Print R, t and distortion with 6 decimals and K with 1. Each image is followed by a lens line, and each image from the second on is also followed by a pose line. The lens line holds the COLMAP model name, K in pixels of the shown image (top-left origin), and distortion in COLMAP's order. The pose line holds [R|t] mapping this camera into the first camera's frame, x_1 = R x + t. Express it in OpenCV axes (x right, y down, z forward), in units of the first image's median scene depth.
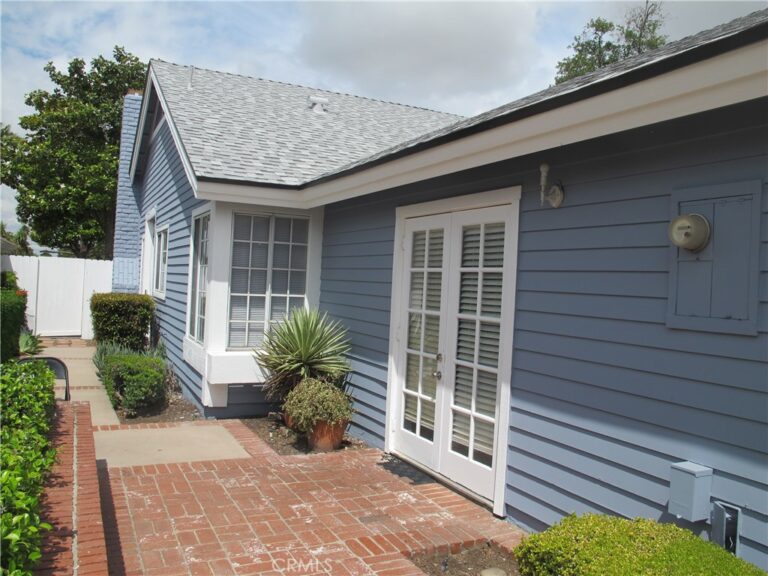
lens RADIAL K [[641.6, 0, 387.3], [0, 641.6, 276.6], [0, 0, 1]] dist [-0.165540, 0.160304]
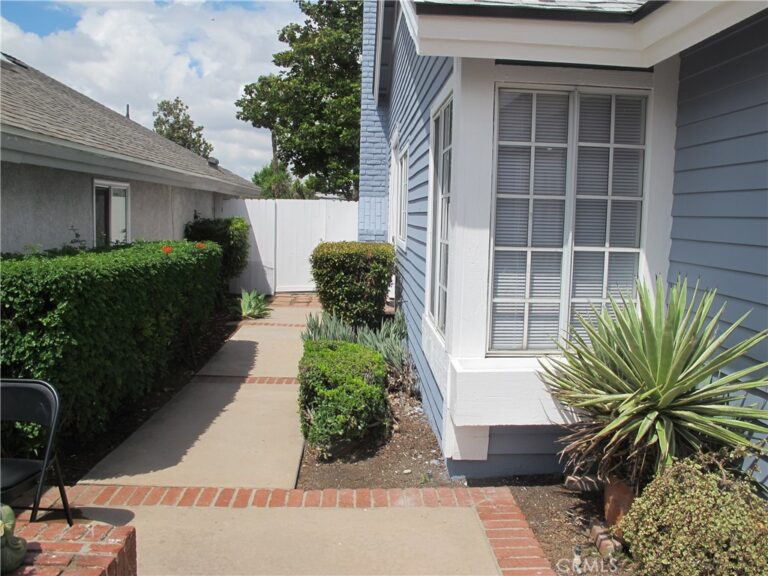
lens RADIAL K [[641.6, 0, 387.3], [0, 641.6, 276.6], [0, 0, 1]] dist [-0.165540, 0.160304]
pose [[0.911826, 0.012372, -0.410390, -0.109858], [0.025398, 0.995932, 0.086455, 0.003585], [0.409790, -0.089255, 0.907803, 0.477717]]
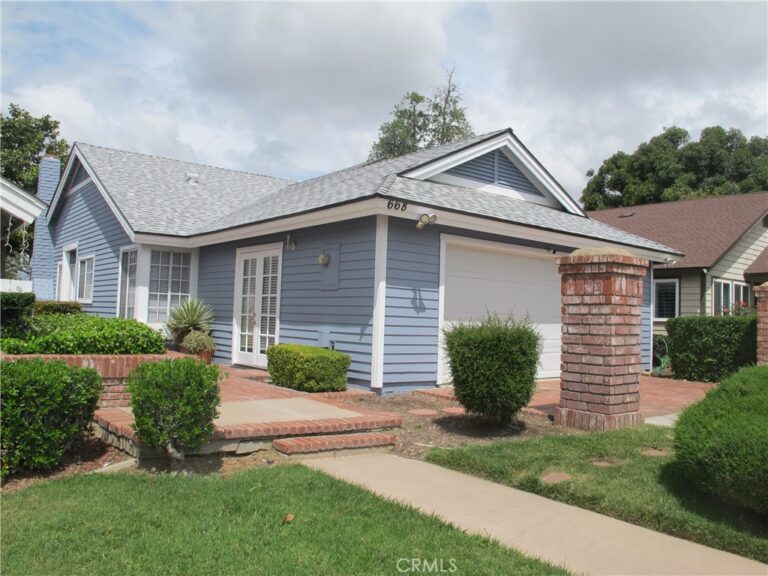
lens RADIAL K [[641.6, 0, 387.3], [0, 641.6, 276.6], [0, 0, 1]] dist [-0.165540, 0.160304]
pose [[0.976427, -0.001926, 0.215839, 0.037657], [0.011889, 0.998922, -0.044873, 0.069000], [-0.215520, 0.046381, 0.975397, -0.930434]]
